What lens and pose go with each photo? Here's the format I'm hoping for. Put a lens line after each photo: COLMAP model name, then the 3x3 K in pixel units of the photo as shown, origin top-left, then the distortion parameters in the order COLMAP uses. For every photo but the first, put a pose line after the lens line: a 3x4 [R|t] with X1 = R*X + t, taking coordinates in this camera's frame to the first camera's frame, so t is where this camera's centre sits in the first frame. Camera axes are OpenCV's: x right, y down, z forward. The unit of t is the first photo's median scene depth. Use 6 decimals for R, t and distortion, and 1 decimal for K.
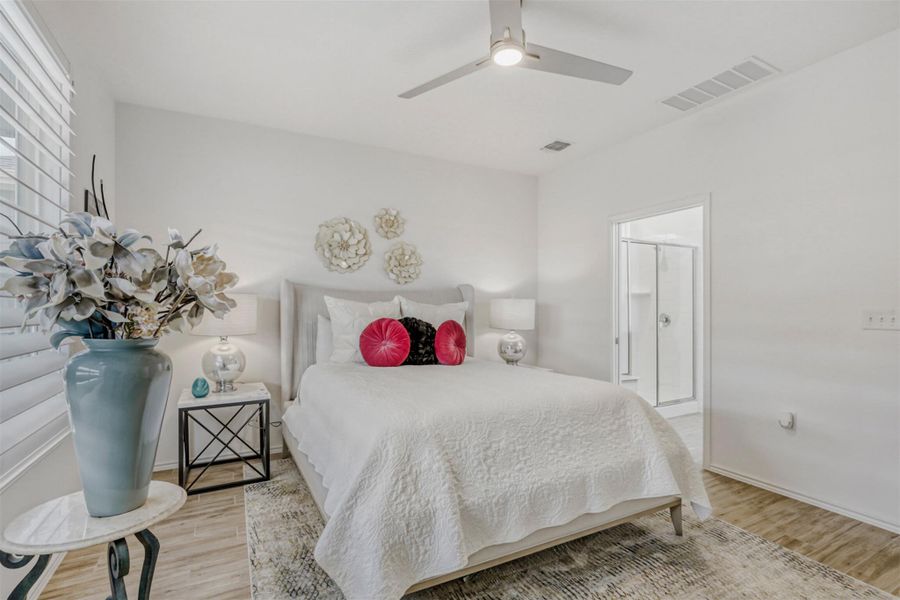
lens RADIAL K [[426.6, 0, 449.2], [0, 426.6, 303.1], [0, 0, 1]] dist [-0.001411, 0.000036]
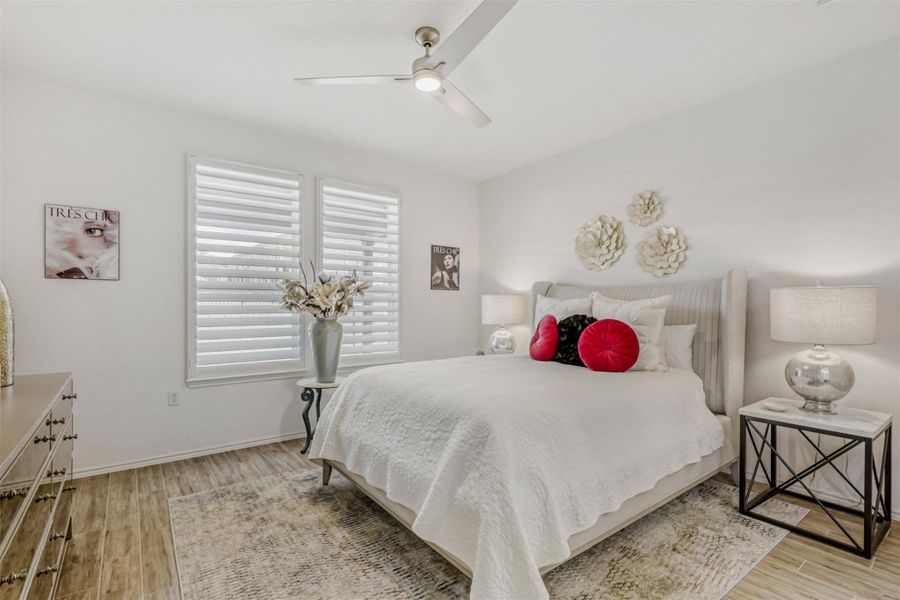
lens RADIAL K [[426.6, 0, 448.9], [0, 426.6, 306.1], [0, 0, 1]] dist [-0.001411, 0.000036]
pose [[0.155460, -0.004505, -0.987832, 0.665468], [0.005858, 0.999976, -0.003638, 0.014262], [0.987825, -0.005221, 0.155483, 0.473148]]
